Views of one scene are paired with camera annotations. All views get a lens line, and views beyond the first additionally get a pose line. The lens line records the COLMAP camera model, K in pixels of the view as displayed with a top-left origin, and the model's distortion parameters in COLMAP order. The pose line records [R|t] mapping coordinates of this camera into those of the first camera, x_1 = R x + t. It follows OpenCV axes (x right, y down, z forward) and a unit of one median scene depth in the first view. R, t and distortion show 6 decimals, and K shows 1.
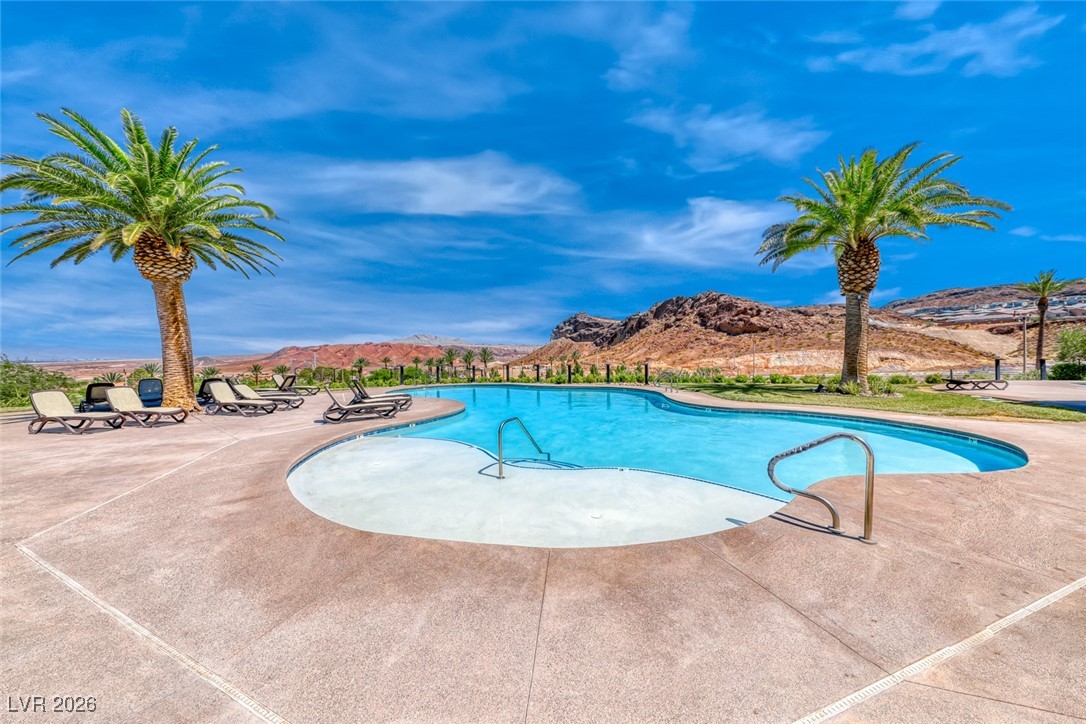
lens RADIAL K [[368.9, 0, 543.0], [0, 368.9, 362.0], [0, 0, 1]] dist [-0.000047, -0.000023]
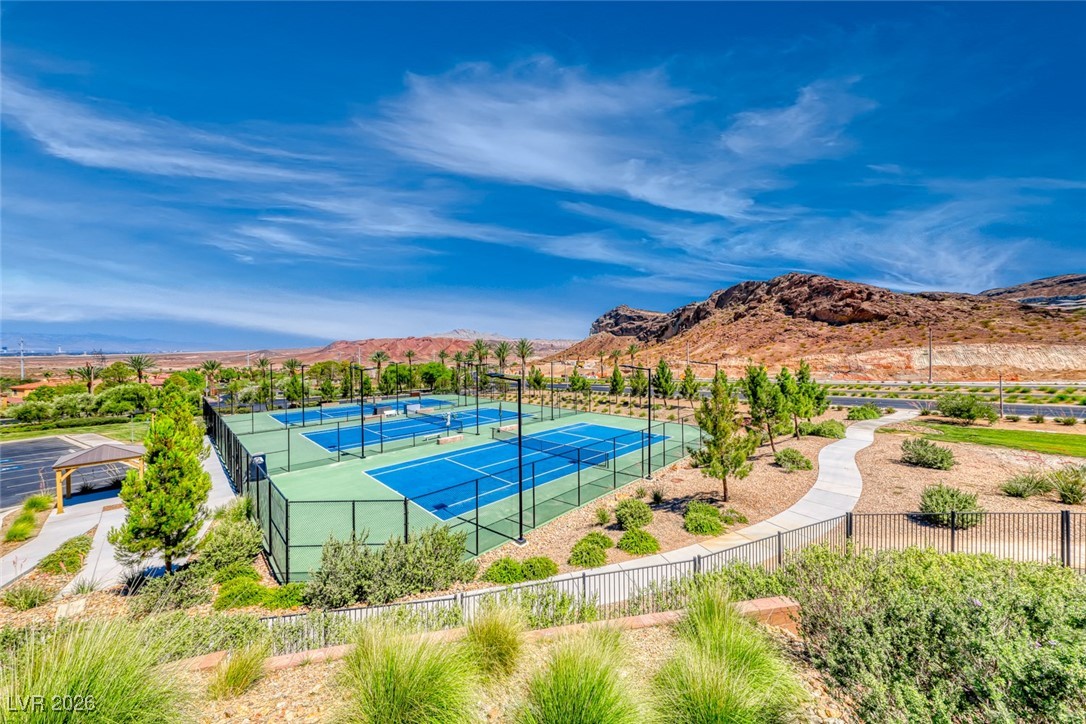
lens RADIAL K [[368.9, 0, 543.0], [0, 368.9, 362.0], [0, 0, 1]] dist [-0.000047, -0.000023]
pose [[0.995074, 0.009136, -0.098709, -0.018504], [-0.007757, 0.999867, 0.014336, -0.000619], [0.098827, -0.013500, 0.995013, 0.108399]]
